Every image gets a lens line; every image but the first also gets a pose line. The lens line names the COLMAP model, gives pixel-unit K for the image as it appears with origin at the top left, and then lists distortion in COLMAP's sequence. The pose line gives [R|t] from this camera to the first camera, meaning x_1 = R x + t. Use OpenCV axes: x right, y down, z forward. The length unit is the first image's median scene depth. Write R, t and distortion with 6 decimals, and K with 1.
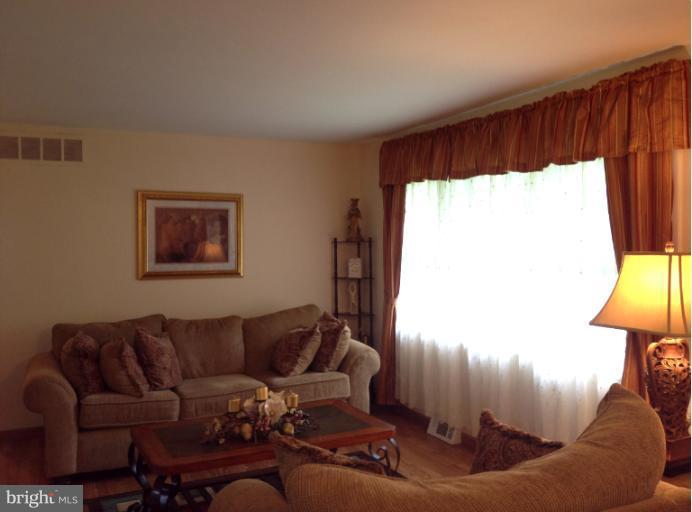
lens RADIAL K [[643.7, 0, 343.0], [0, 643.7, 256.9], [0, 0, 1]] dist [0.139583, -0.272468]
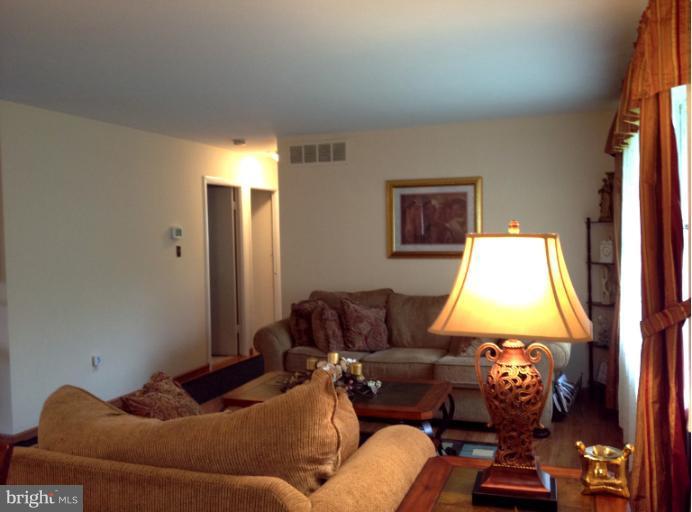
lens RADIAL K [[643.7, 0, 343.0], [0, 643.7, 256.9], [0, 0, 1]] dist [0.139583, -0.272468]
pose [[0.700198, 0.023640, -0.713557, 0.494746], [-0.003333, 0.999549, 0.029844, -0.001062], [0.713941, -0.018519, 0.699961, 0.158064]]
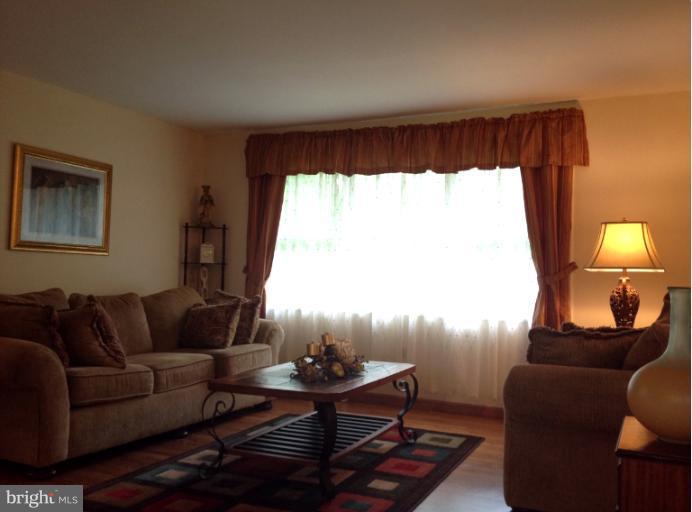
lens RADIAL K [[643.7, 0, 343.0], [0, 643.7, 256.9], [0, 0, 1]] dist [0.139583, -0.272468]
pose [[0.779867, 0.045996, 0.624253, -0.556930], [-0.015970, 0.998434, -0.053616, 0.091125], [-0.625741, 0.031844, 0.779381, 0.091659]]
